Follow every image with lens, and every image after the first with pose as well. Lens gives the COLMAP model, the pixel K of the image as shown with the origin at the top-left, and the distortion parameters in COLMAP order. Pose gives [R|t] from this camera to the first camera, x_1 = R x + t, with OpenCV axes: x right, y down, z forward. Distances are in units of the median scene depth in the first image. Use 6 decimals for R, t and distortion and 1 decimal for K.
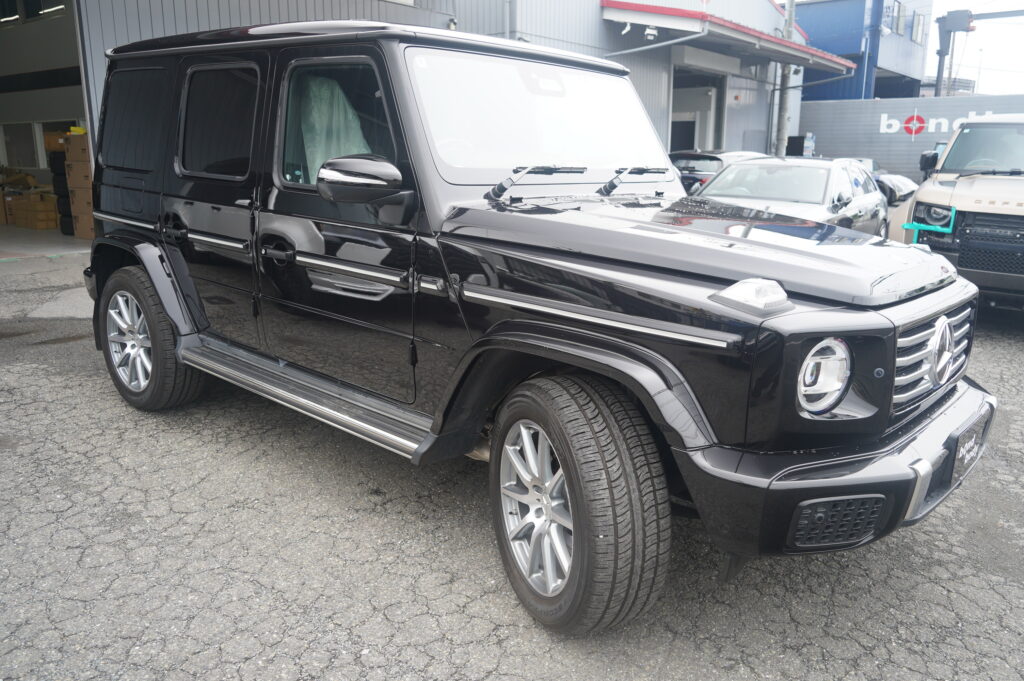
lens RADIAL K [[877.1, 0, 512.0], [0, 877.1, 340.5], [0, 0, 1]] dist [-0.003951, -0.001816]
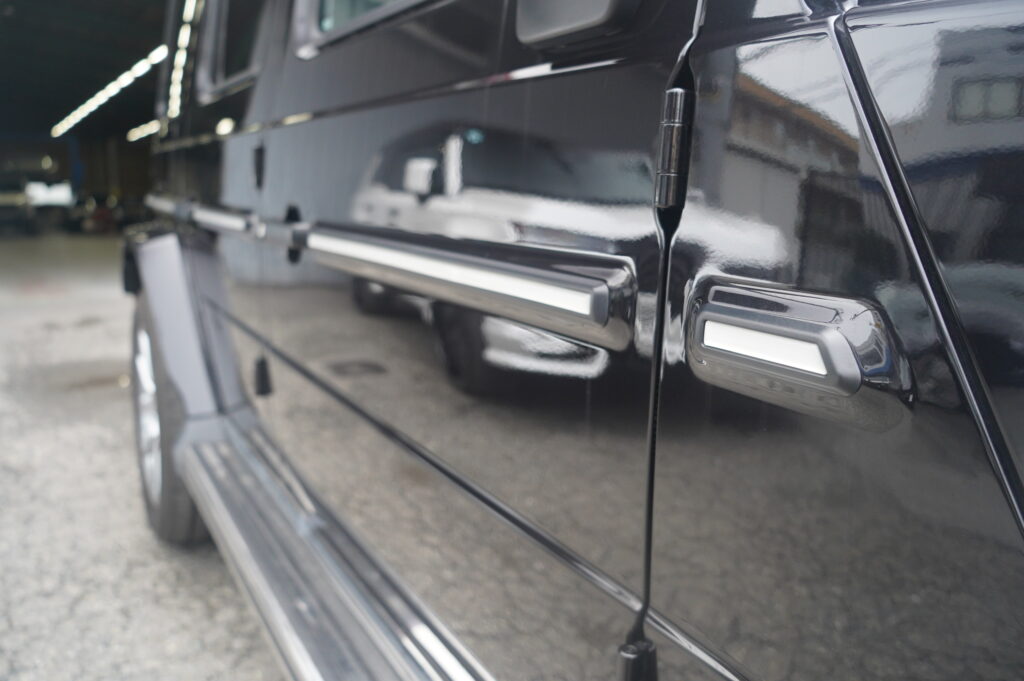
lens RADIAL K [[788.8, 0, 512.0], [0, 788.8, 340.5], [0, 0, 1]] dist [0.004133, 0.006733]
pose [[0.950729, 0.068542, -0.302352, -0.068088], [-0.094813, 0.992810, -0.073069, -0.035701], [0.295170, 0.098136, 0.950392, 0.617859]]
